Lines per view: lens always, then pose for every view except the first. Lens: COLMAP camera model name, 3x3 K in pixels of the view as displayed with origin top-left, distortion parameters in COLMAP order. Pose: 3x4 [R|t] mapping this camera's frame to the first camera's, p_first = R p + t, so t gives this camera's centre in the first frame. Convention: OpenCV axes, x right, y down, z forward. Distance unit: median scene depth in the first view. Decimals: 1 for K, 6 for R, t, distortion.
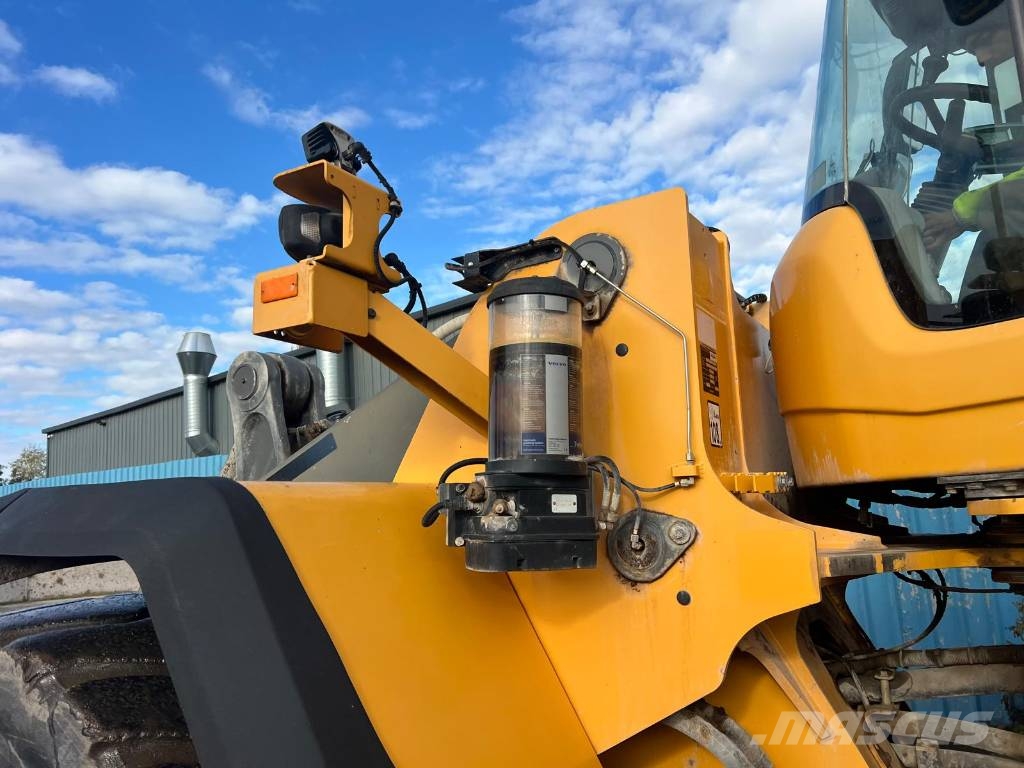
lens RADIAL K [[752.5, 0, 506.0], [0, 752.5, 381.9], [0, 0, 1]] dist [0.051004, -0.052161]
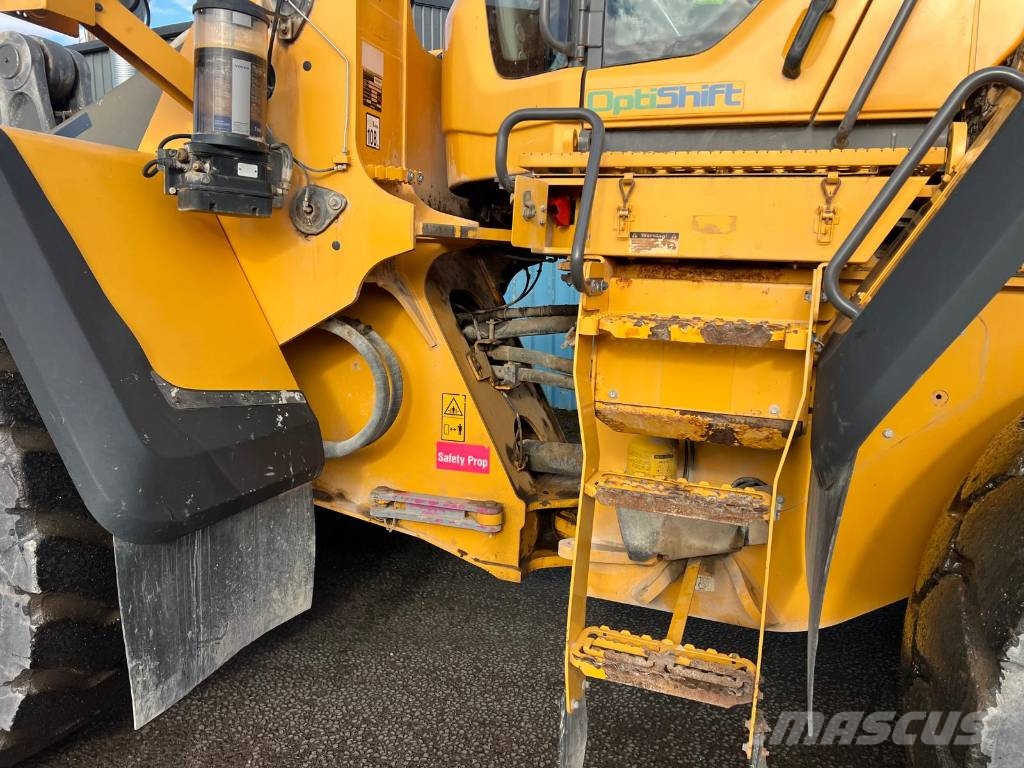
lens RADIAL K [[752.5, 0, 508.8], [0, 752.5, 387.7], [0, 0, 1]] dist [0.051004, -0.052161]
pose [[0.973638, 0.039709, 0.224617, 0.239730], [-0.110907, 0.942905, 0.314053, 0.036728], [-0.199322, -0.330685, 0.922452, -0.567591]]
